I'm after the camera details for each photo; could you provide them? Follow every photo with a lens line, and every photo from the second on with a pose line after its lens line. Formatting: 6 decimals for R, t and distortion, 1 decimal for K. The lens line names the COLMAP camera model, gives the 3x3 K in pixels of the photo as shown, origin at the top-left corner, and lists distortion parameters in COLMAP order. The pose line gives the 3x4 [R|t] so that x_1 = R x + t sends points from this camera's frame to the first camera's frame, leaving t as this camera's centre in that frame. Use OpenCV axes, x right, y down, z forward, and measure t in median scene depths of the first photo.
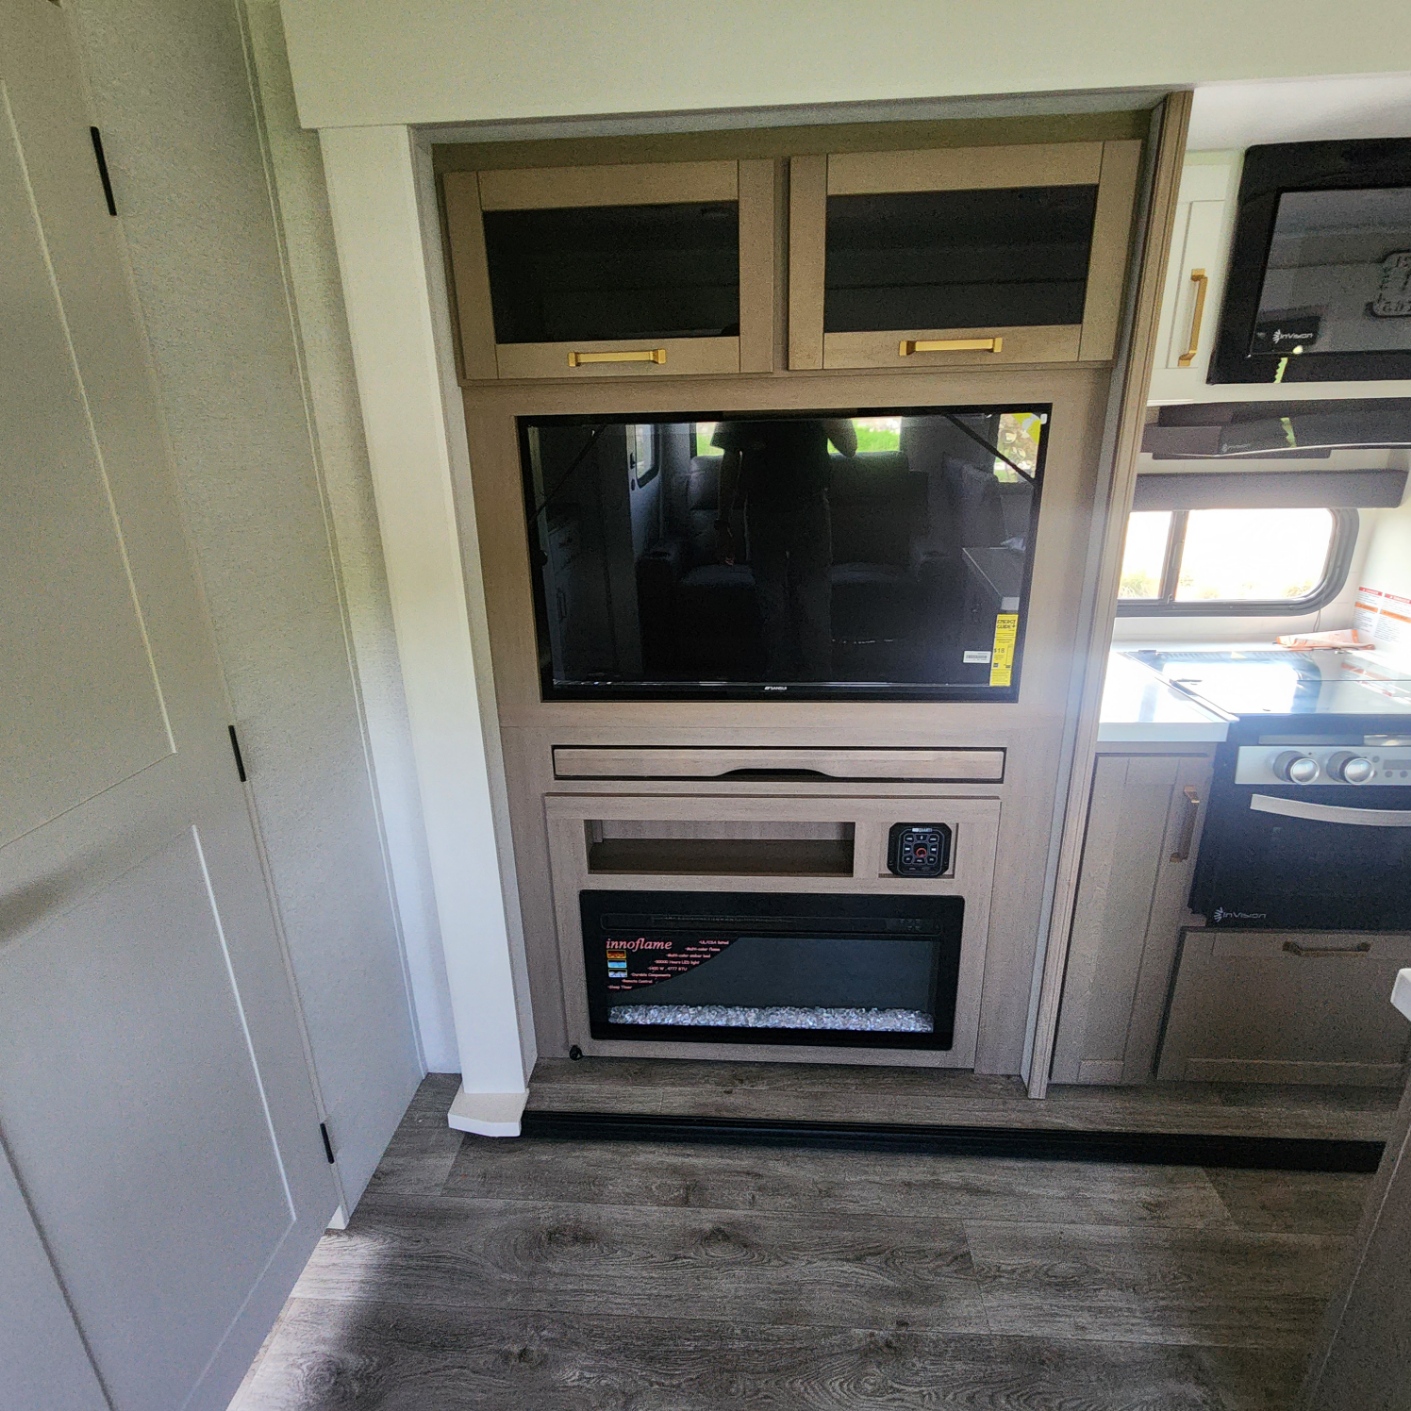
lens RADIAL K [[771.4, 0, 709.0], [0, 771.4, 700.7], [0, 0, 1]] dist [-0.001411, -0.000138]
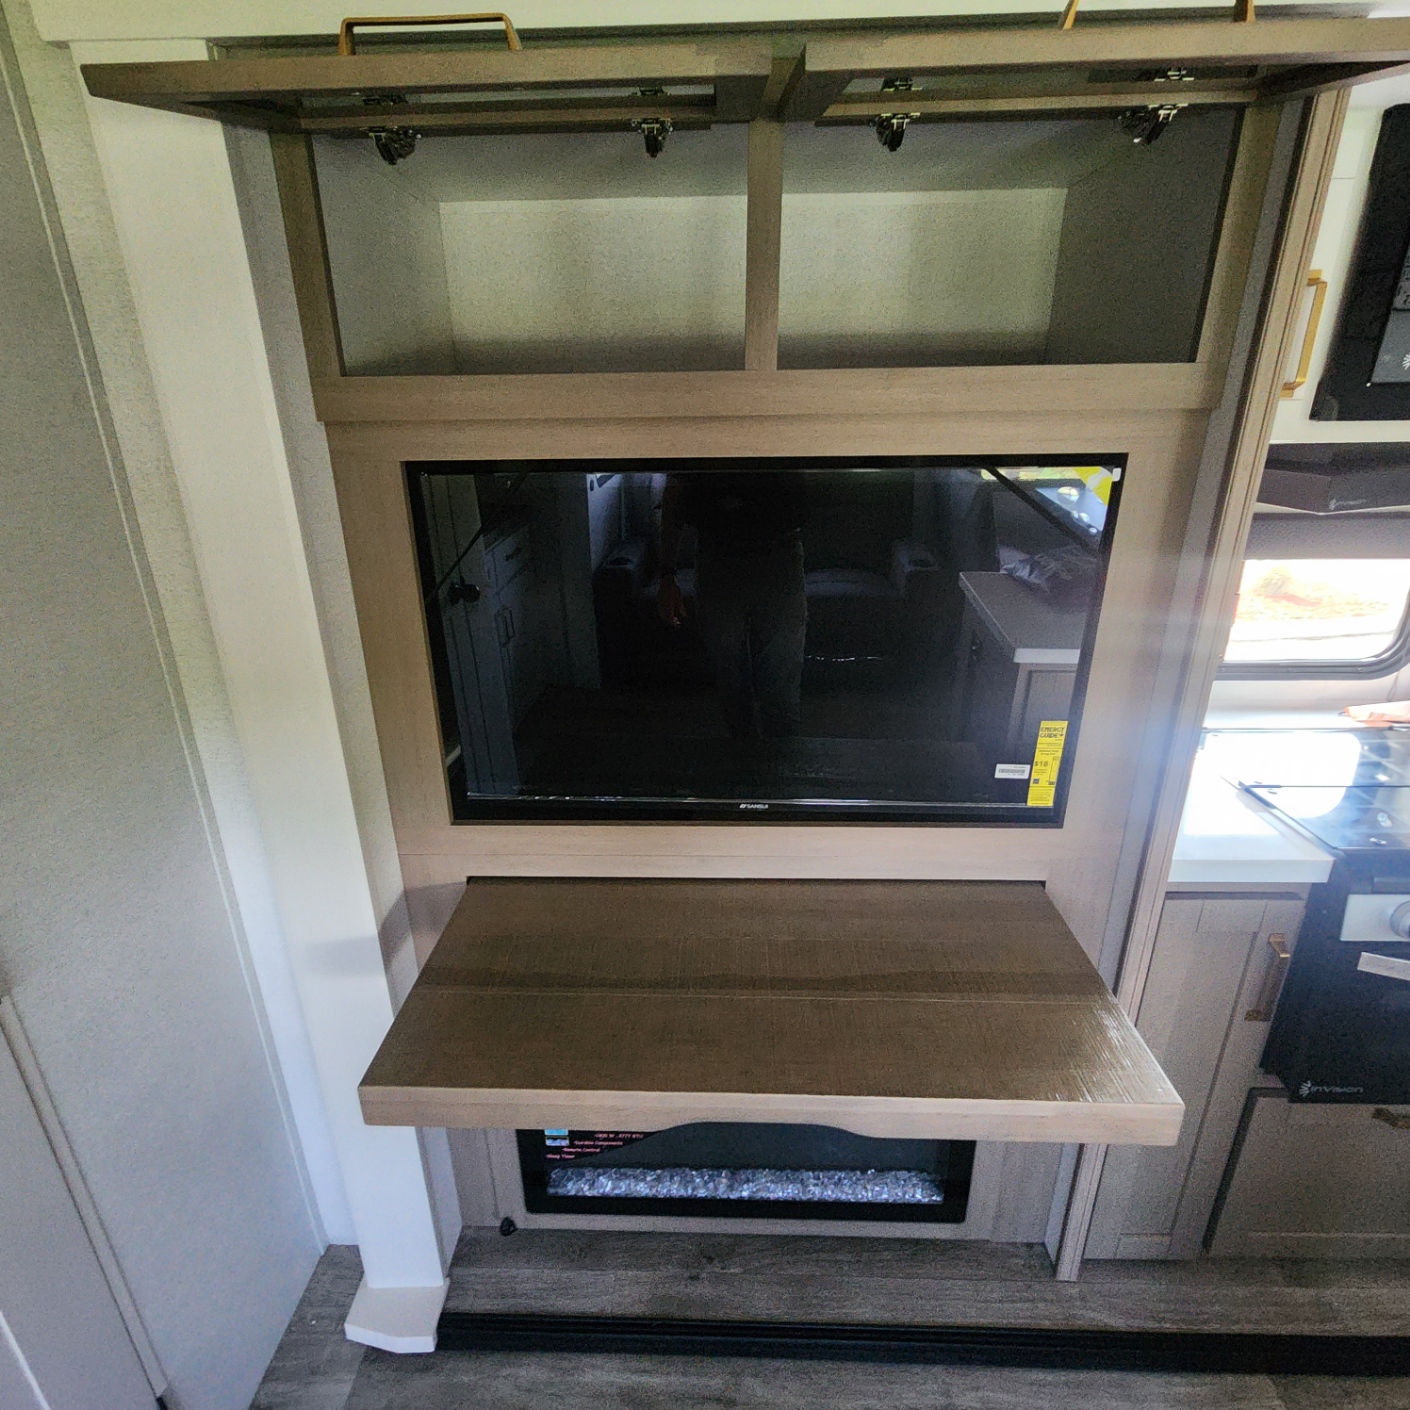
lens RADIAL K [[770.9, 0, 700.4], [0, 770.9, 703.1], [0, 0, 1]] dist [-0.001411, -0.000138]
pose [[0.999567, -0.001418, 0.029386, 0.008941], [0.000439, 0.999446, 0.033269, -0.137976], [-0.029417, -0.033242, 0.999014, 0.213093]]
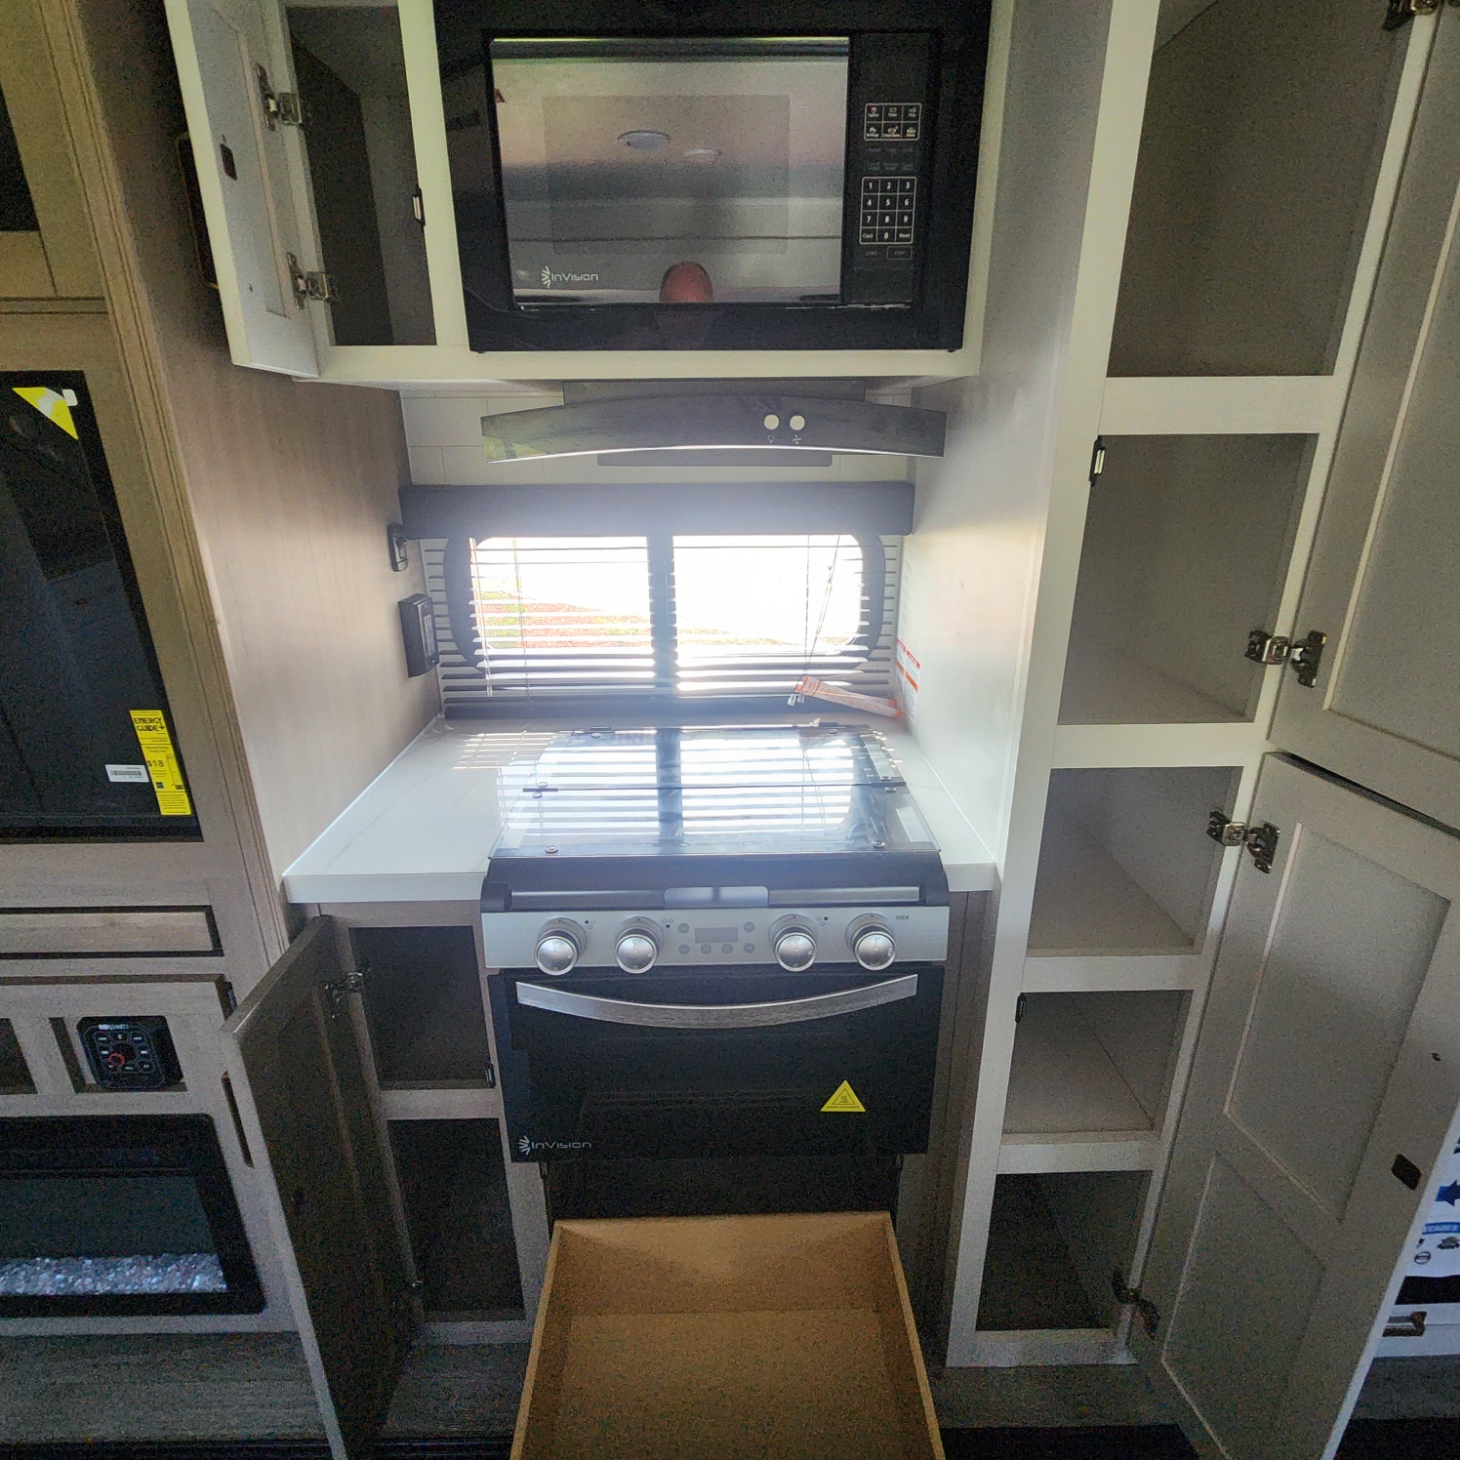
lens RADIAL K [[798.2, 0, 728.4], [0, 798.2, 727.7], [0, 0, 1]] dist [-0.001411, -0.000138]
pose [[0.996458, -0.014897, 0.082761, 0.720687], [0.012611, 0.999526, 0.028069, -0.097431], [-0.083140, -0.026926, 0.996174, 0.270787]]
